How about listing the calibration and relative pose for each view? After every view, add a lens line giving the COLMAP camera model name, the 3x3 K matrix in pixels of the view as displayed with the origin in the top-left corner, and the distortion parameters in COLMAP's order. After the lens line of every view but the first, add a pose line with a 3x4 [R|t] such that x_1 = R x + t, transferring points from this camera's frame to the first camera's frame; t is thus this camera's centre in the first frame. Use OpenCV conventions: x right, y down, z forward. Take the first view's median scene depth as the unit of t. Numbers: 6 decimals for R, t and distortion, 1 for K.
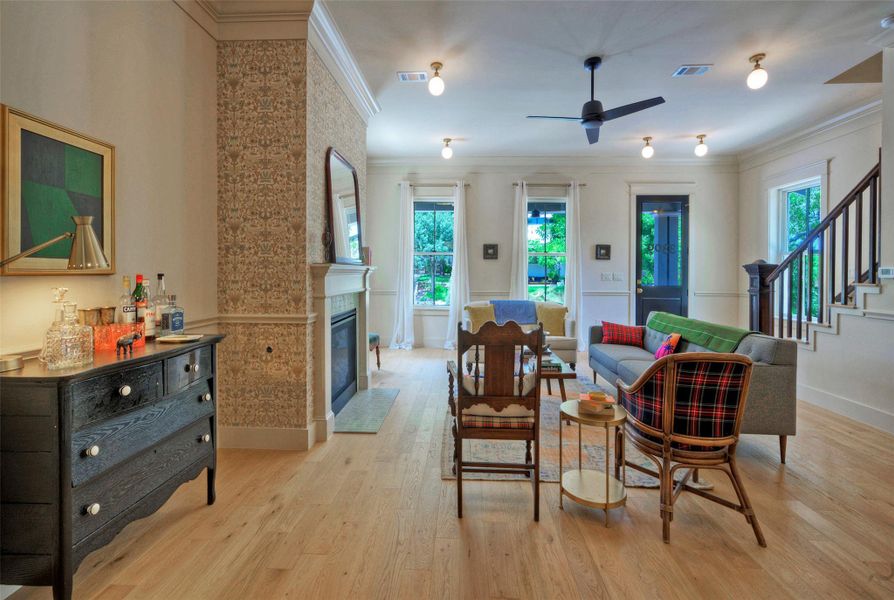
lens RADIAL K [[409.2, 0, 450.0], [0, 409.2, 276.3], [0, 0, 1]] dist [-0.001490, 0.001149]
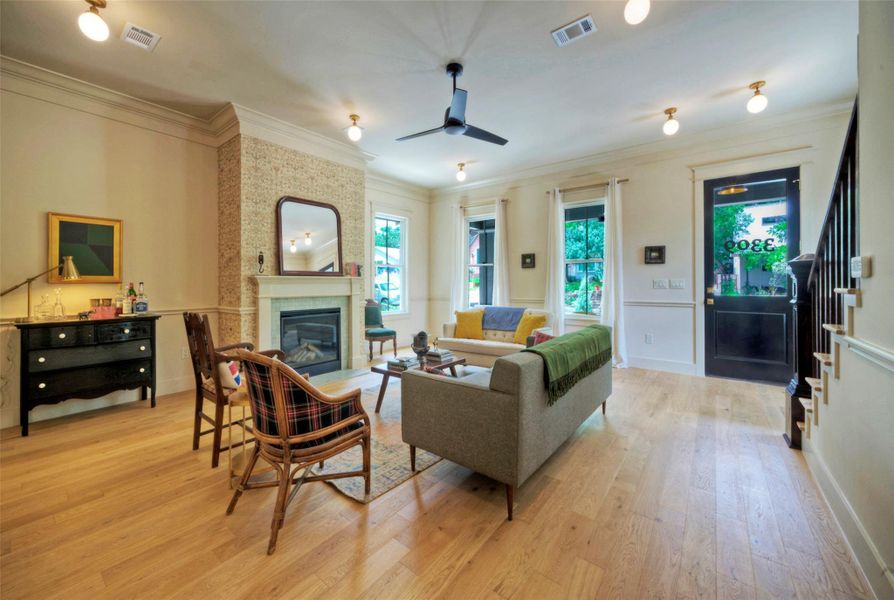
lens RADIAL K [[345.2, 0, 432.7], [0, 345.2, 285.3], [0, 0, 1]] dist [-0.002258, 0.001201]
pose [[0.810616, -0.004271, -0.585563, 0.496476], [0.002446, 0.999989, -0.003907, 0.006493], [0.585574, 0.001735, 0.810617, 0.173503]]
